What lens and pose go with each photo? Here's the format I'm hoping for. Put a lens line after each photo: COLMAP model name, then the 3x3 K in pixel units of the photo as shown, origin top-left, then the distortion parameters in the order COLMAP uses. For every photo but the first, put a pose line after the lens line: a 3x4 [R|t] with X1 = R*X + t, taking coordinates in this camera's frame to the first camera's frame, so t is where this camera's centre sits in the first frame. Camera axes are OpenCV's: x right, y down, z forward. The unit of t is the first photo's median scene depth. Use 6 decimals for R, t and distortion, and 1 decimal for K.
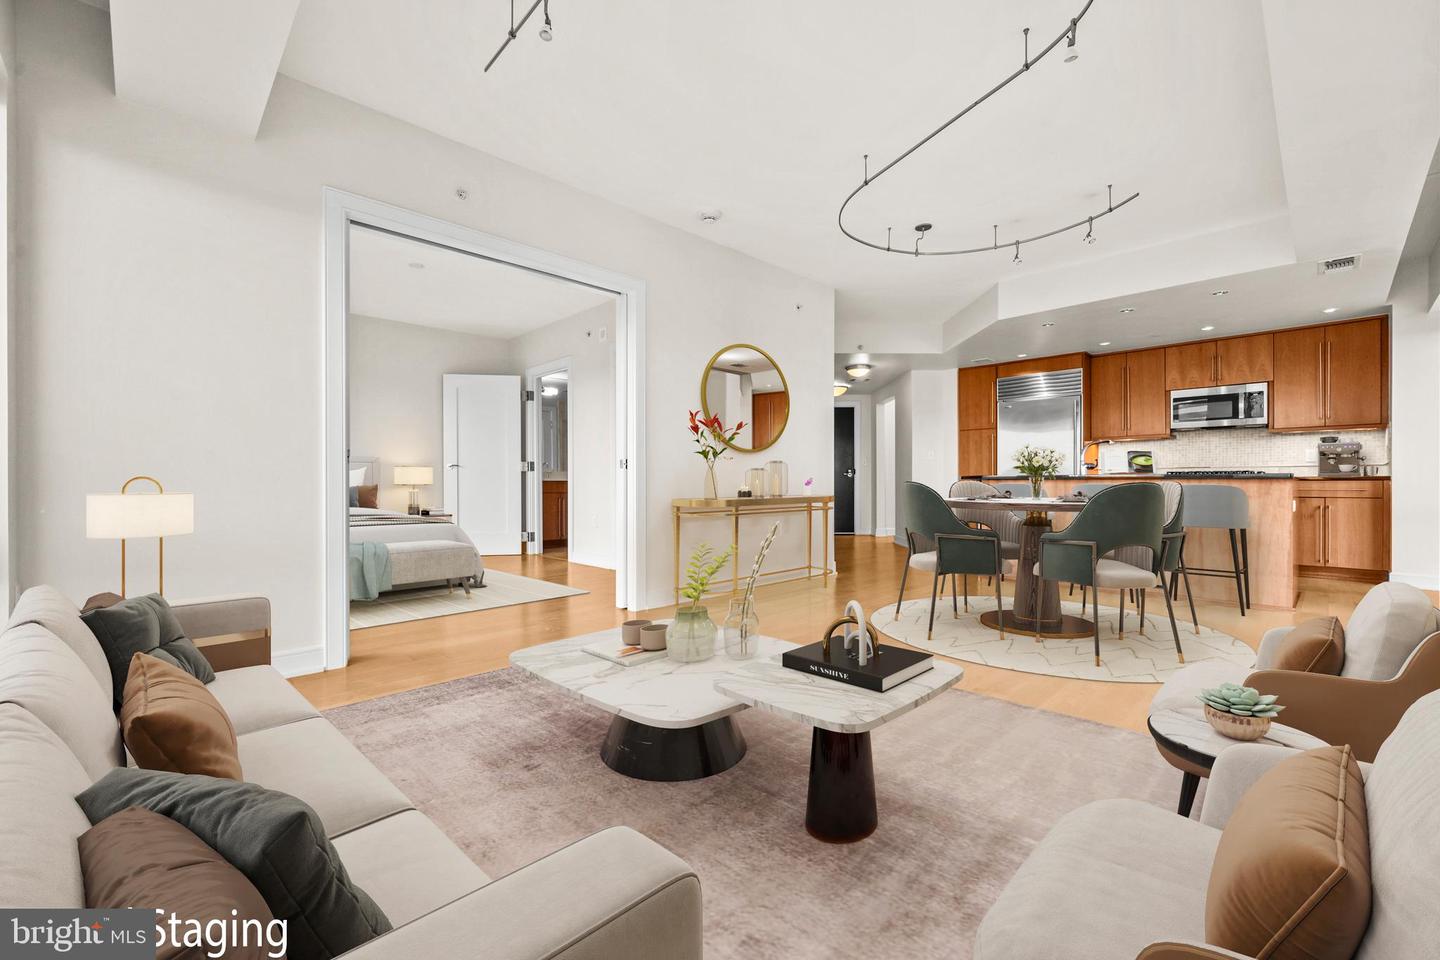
lens RADIAL K [[569.9, 0, 719.0], [0, 569.9, 482.2], [0, 0, 1]] dist [-0.008378, 0.000073]
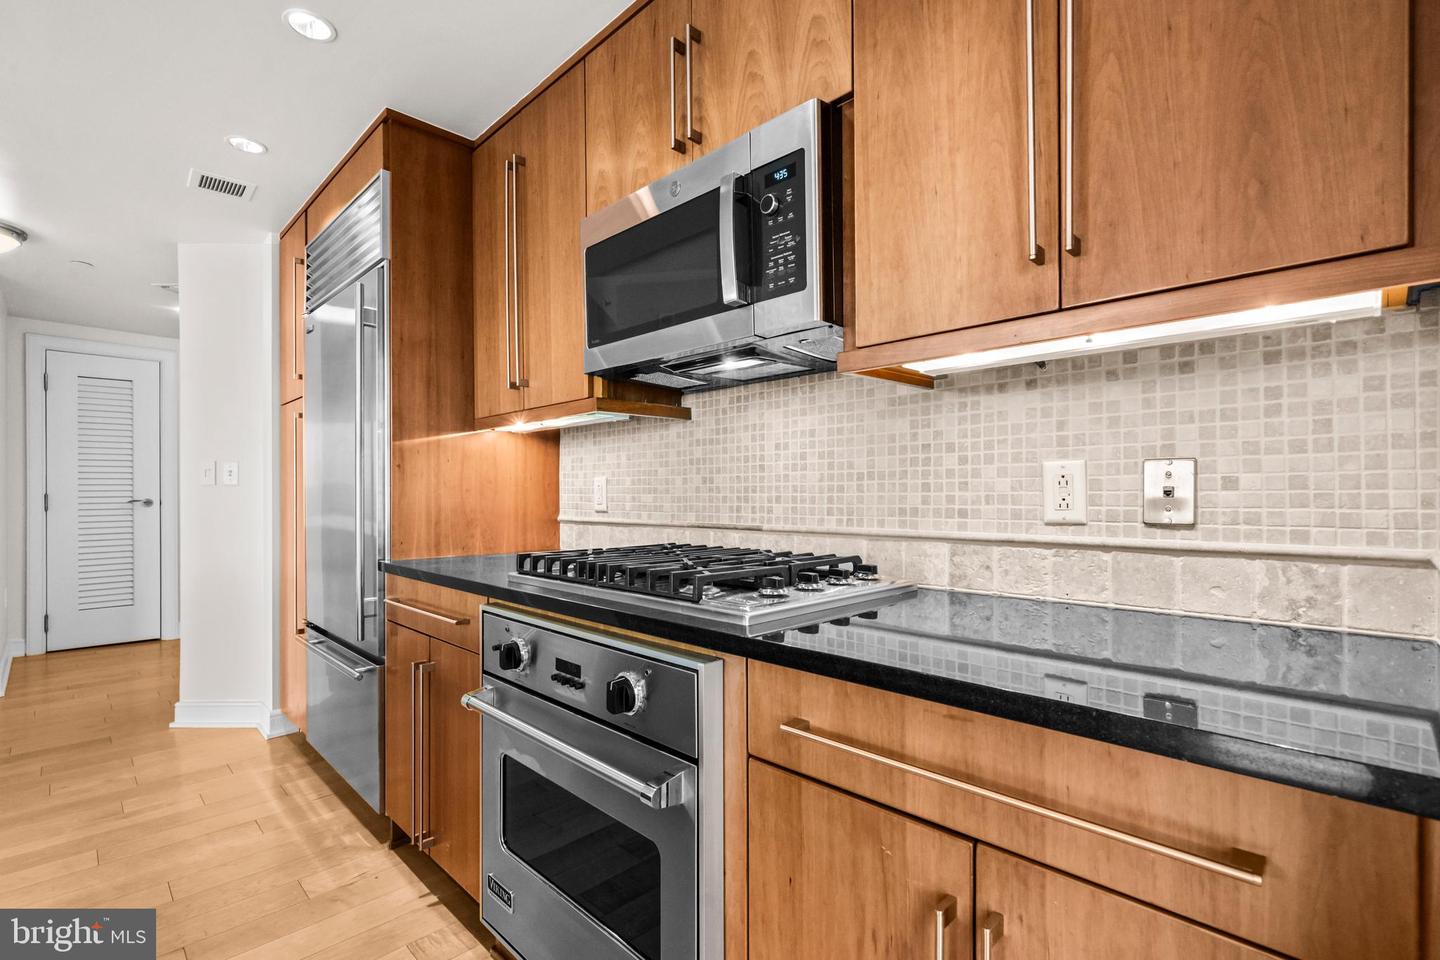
lens RADIAL K [[657.8, 0, 710.5], [0, 657.8, 493.8], [0, 0, 1]] dist [0.002177, 0.000356]
pose [[0.999681, 0.000371, 0.025261, 0.847611], [-0.000352, 1.000000, -0.000738, -0.042610], [-0.025262, 0.000729, 0.999681, 0.715688]]
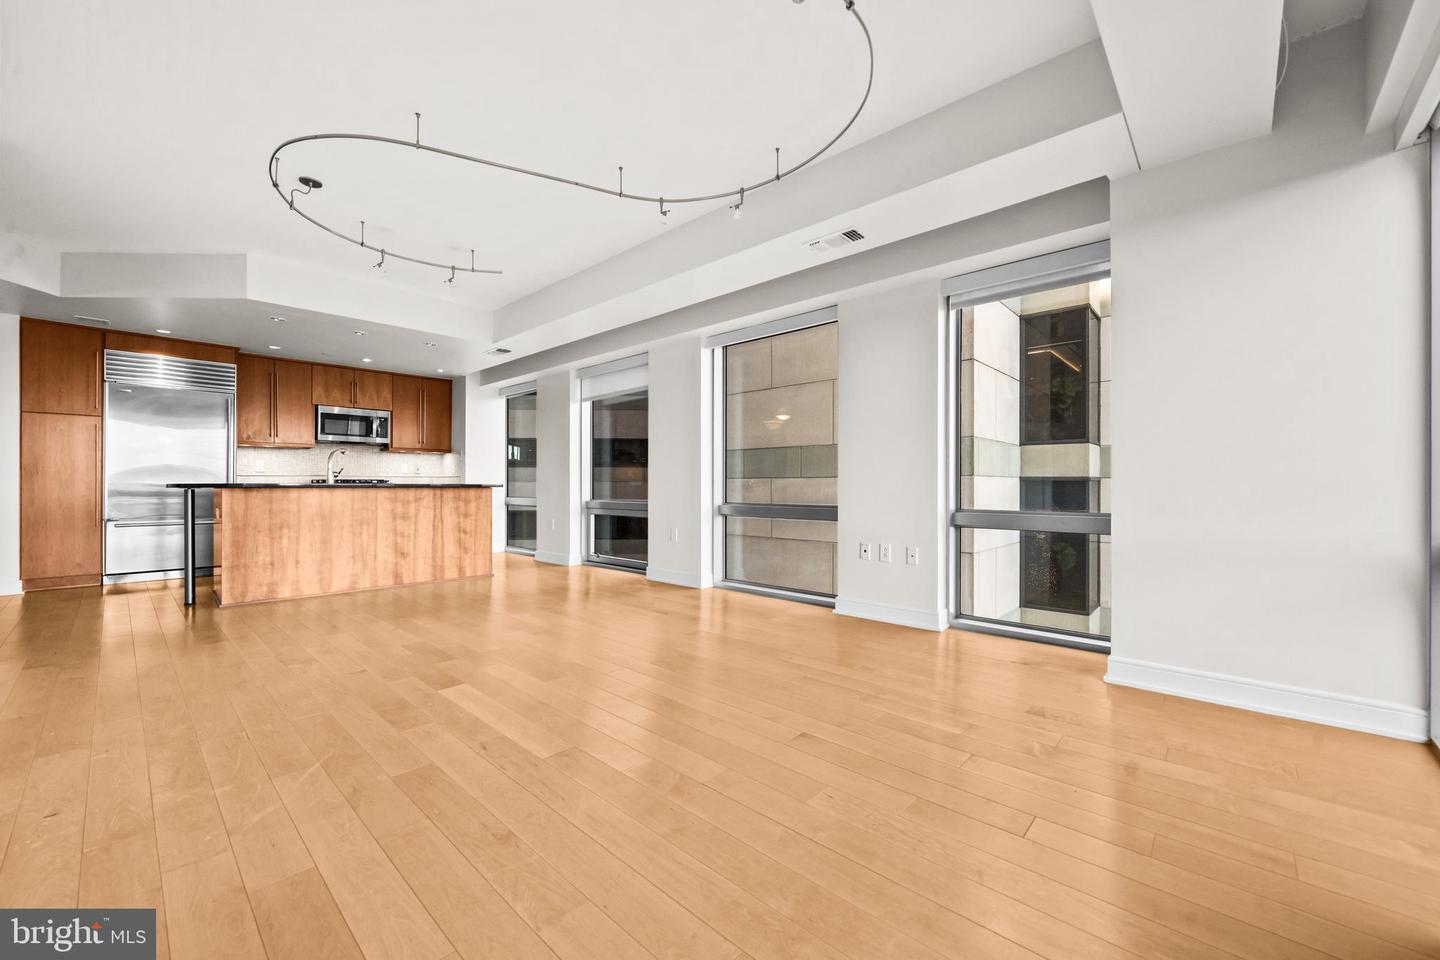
lens RADIAL K [[569.9, 0, 720.4], [0, 569.9, 478.9], [0, 0, 1]] dist [-0.008378, 0.000073]
pose [[-0.065688, 0.014905, 0.997729, -0.334364], [0.004689, 0.999882, -0.014628, -0.000991], [-0.997829, 0.003717, -0.065750, 0.306295]]
